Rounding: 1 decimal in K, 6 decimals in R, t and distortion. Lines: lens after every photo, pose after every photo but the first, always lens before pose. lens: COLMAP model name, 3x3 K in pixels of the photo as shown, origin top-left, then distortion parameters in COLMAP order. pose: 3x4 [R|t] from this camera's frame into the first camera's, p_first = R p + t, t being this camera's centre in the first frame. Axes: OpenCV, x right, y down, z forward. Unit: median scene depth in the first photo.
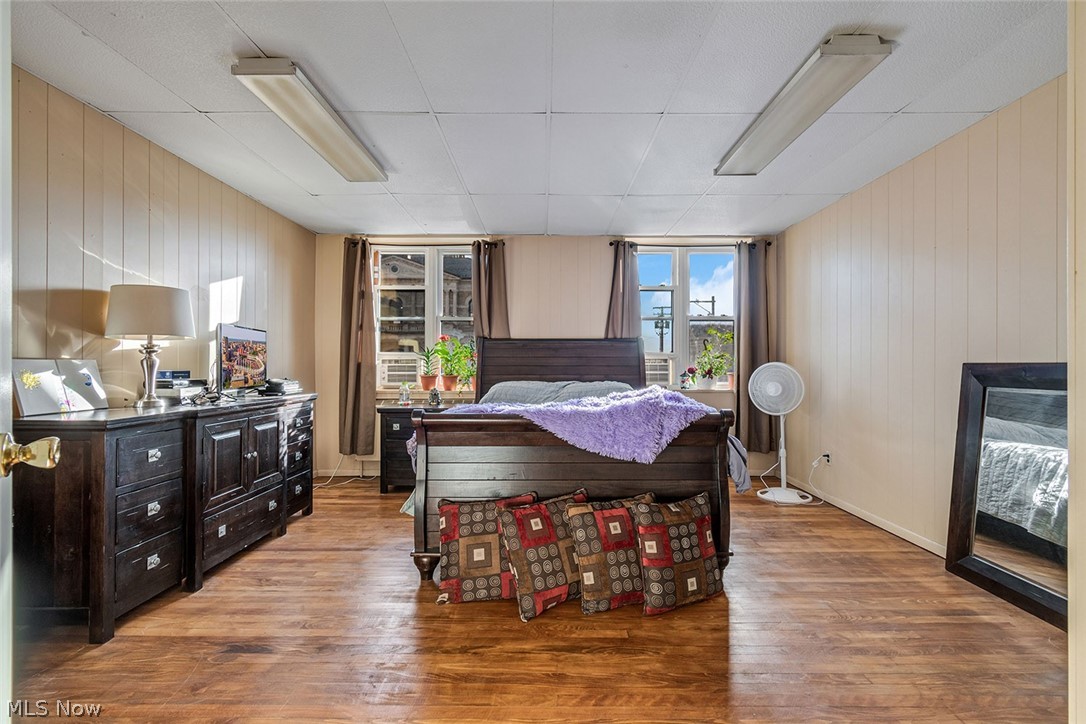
lens RADIAL K [[484.8, 0, 547.6], [0, 484.8, 363.9], [0, 0, 1]] dist [0.003272, 0.000032]
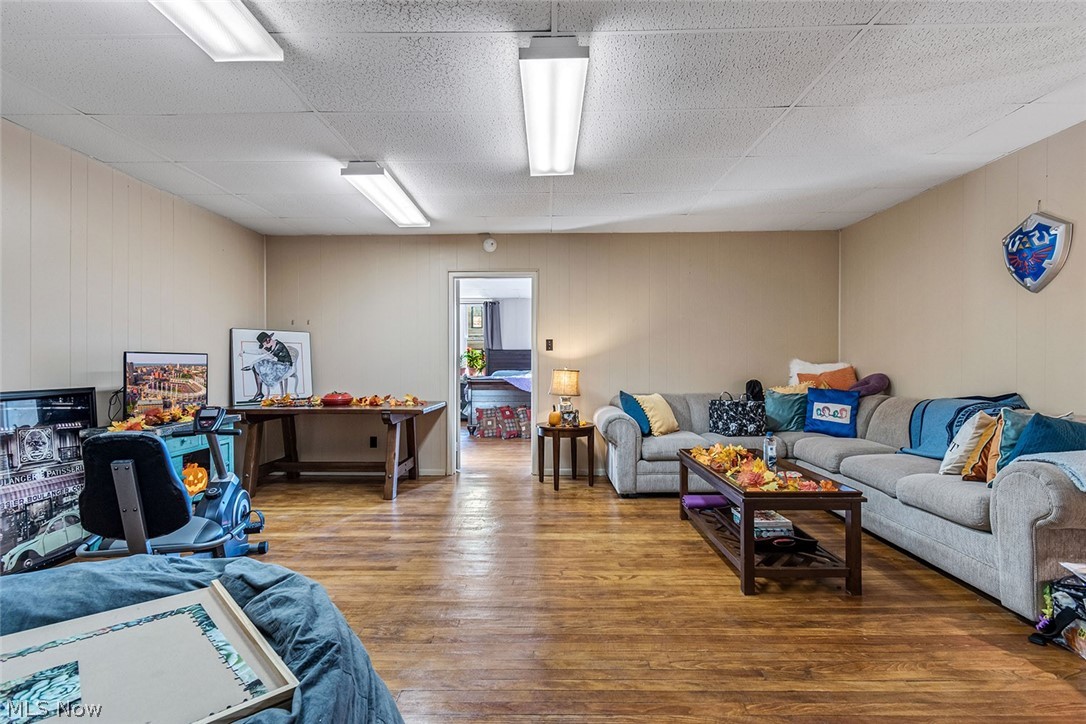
lens RADIAL K [[484.8, 0, 542.9], [0, 484.8, 362.1], [0, 0, 1]] dist [0.003272, 0.000032]
pose [[0.999931, -0.001404, -0.011687, 0.218725], [0.001413, 0.999999, 0.000683, -0.001087], [0.011686, -0.000700, 0.999931, -1.938853]]
